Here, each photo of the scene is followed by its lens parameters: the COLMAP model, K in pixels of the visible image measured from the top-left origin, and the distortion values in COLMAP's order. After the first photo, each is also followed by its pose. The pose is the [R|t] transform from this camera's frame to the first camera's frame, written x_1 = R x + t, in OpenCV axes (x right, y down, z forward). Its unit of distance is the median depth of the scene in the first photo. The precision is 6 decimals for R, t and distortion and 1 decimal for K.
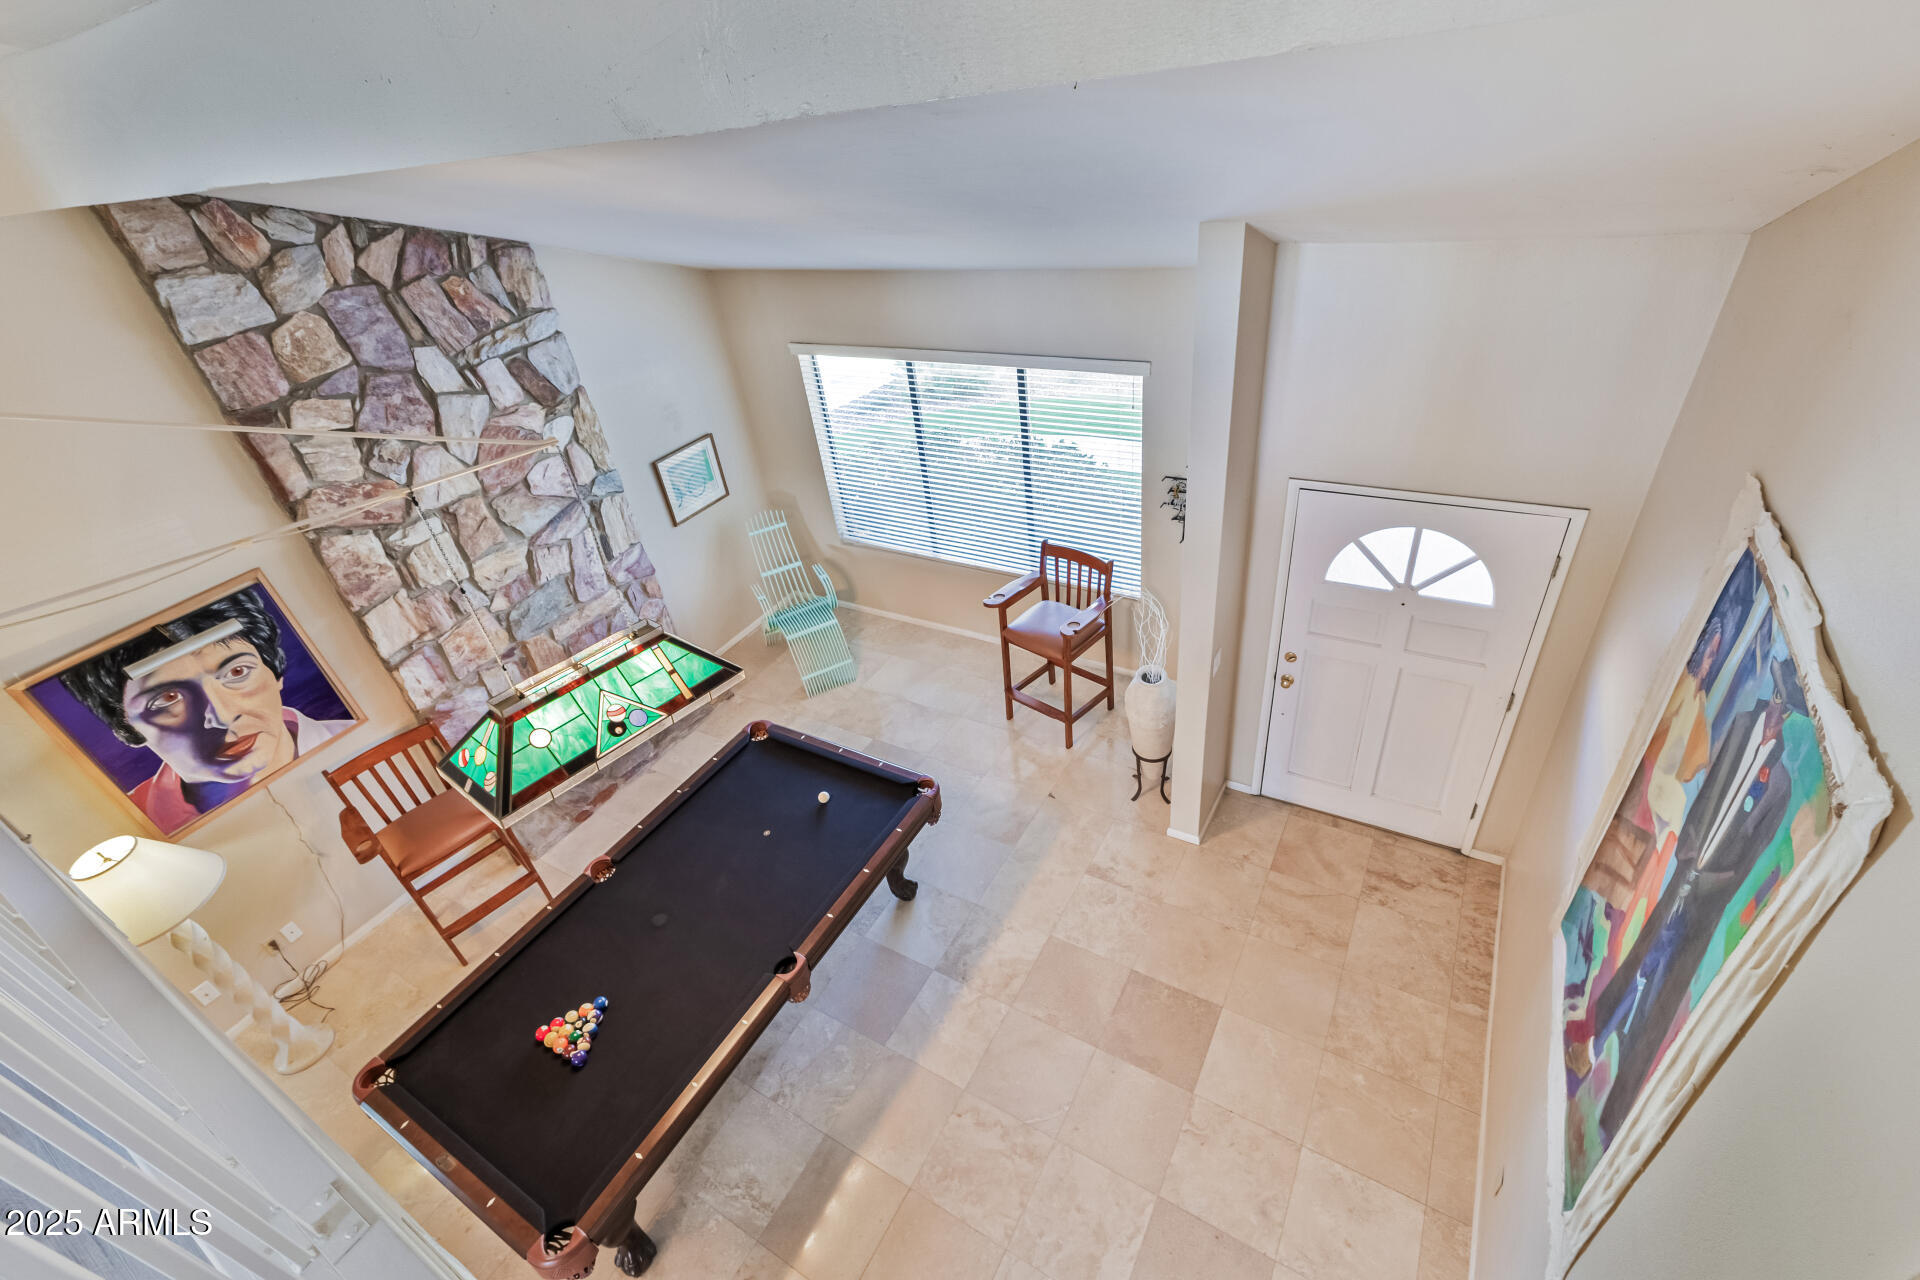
lens RADIAL K [[838.9, 0, 953.6], [0, 838.9, 631.0], [0, 0, 1]] dist [0.013397, -0.001418]
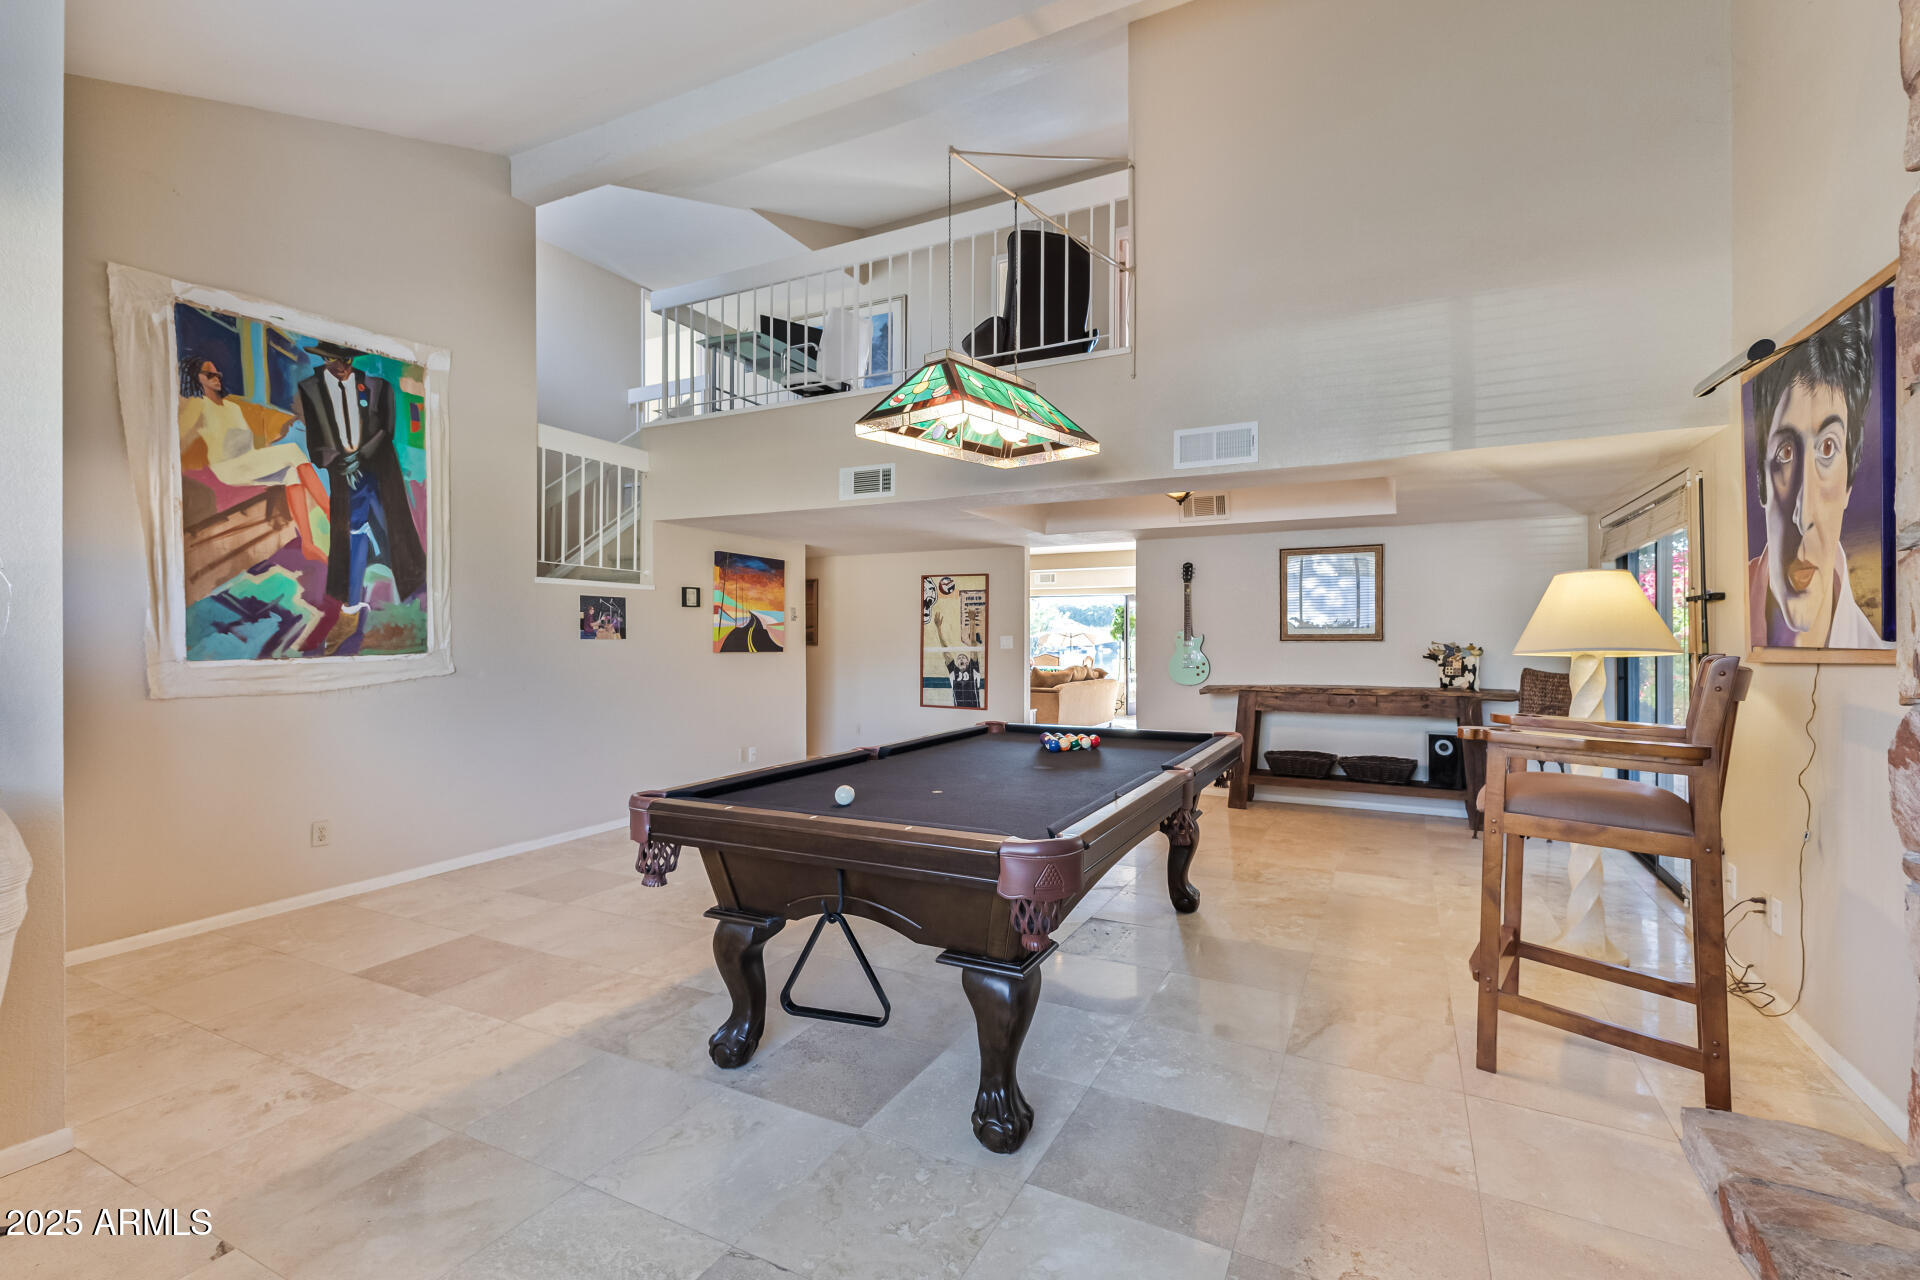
lens RADIAL K [[838.9, 0, 963.1], [0, 838.9, 634.9], [0, 0, 1]] dist [0.013397, -0.001418]
pose [[-0.990348, 0.121945, -0.065879, -0.194898], [0.063919, 0.823573, 0.563597, -0.185175], [0.122984, 0.553947, -0.823418, 1.313363]]
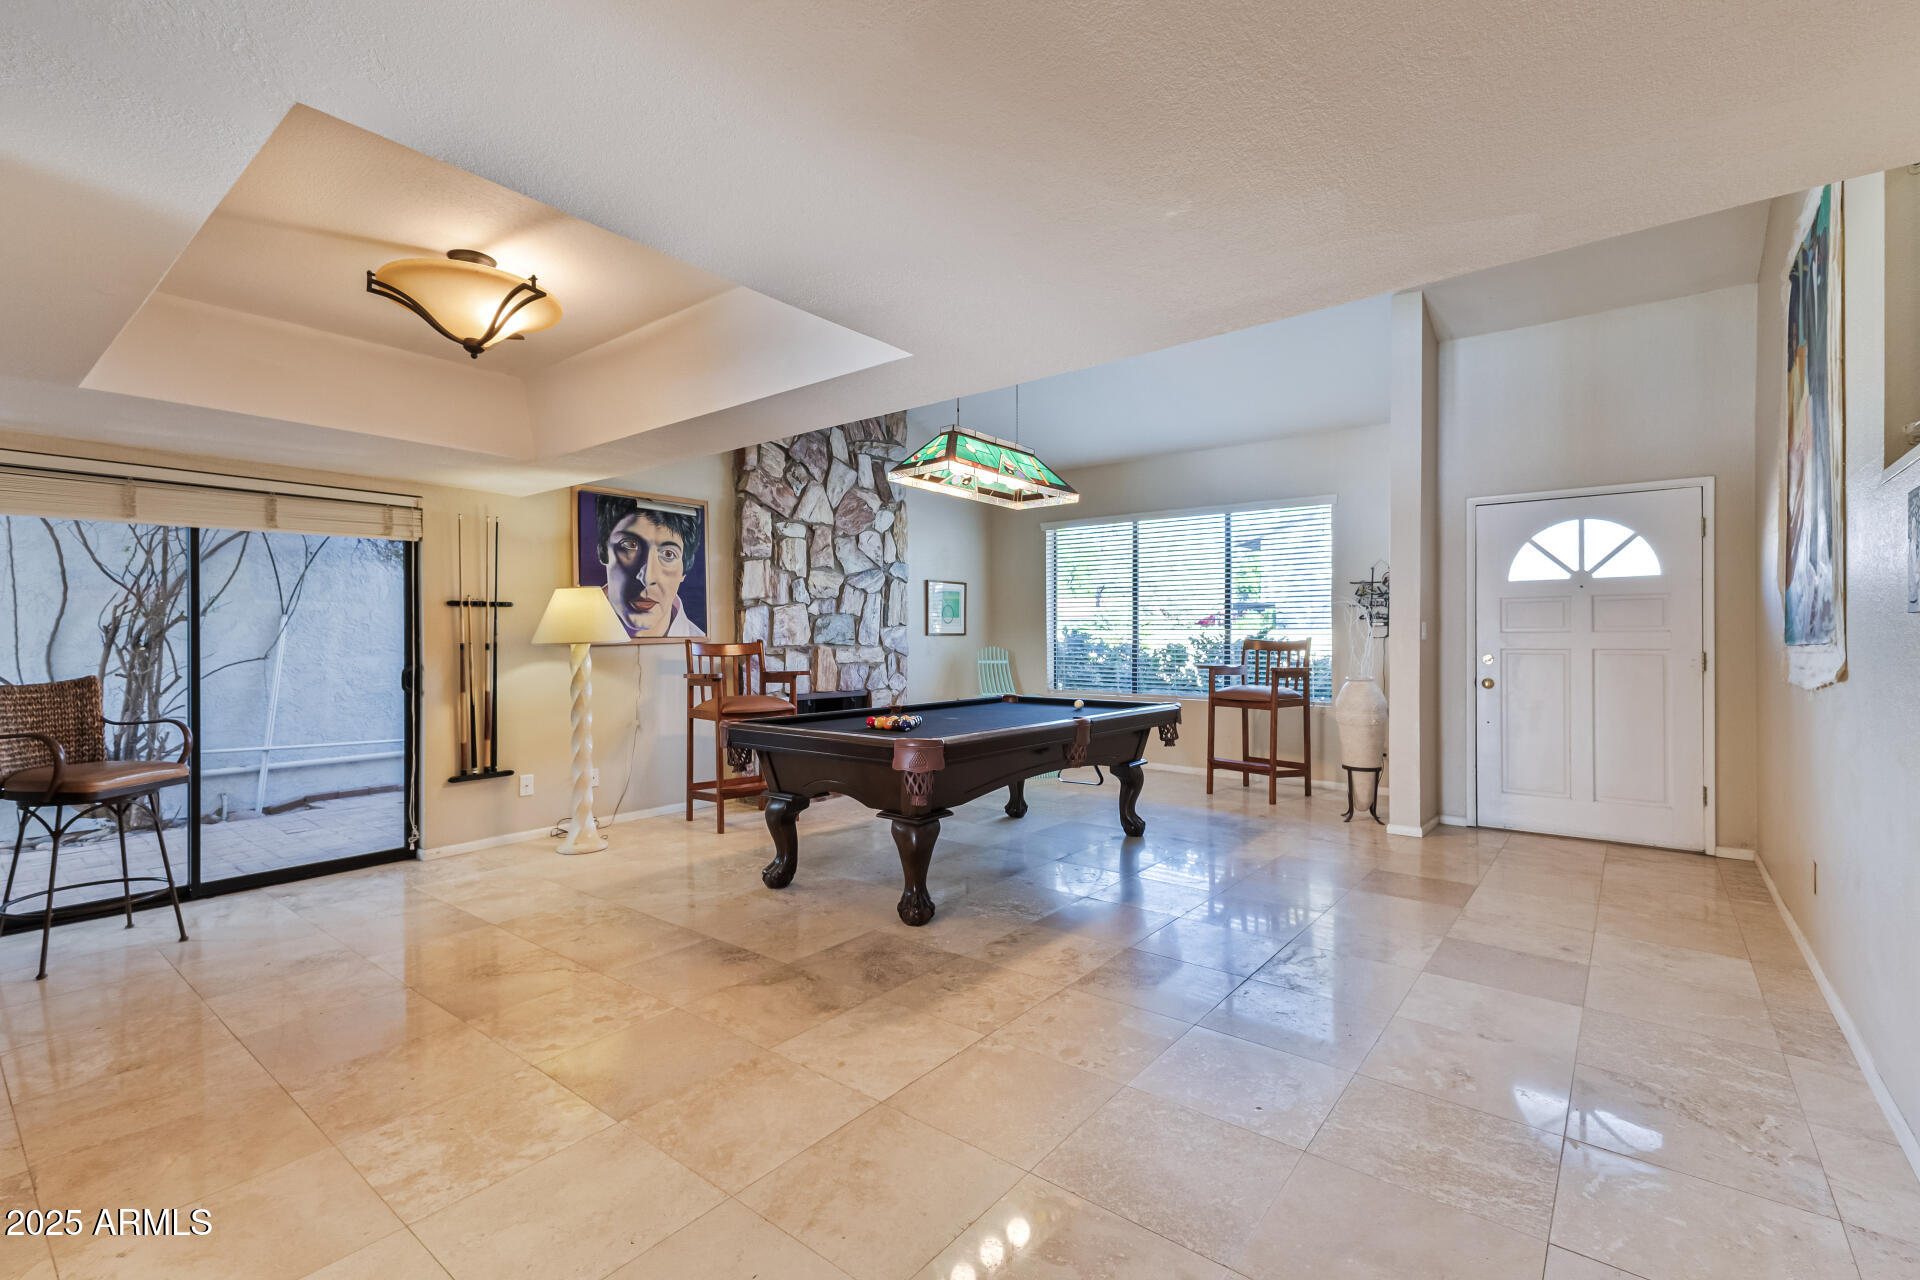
lens RADIAL K [[838.9, 0, 945.5], [0, 838.9, 630.6], [0, 0, 1]] dist [0.013397, -0.001418]
pose [[0.981909, 0.115321, -0.150183, -0.159805], [-0.179720, 0.817333, -0.547418, 0.736398], [0.059621, 0.564506, 0.823273, -0.032446]]
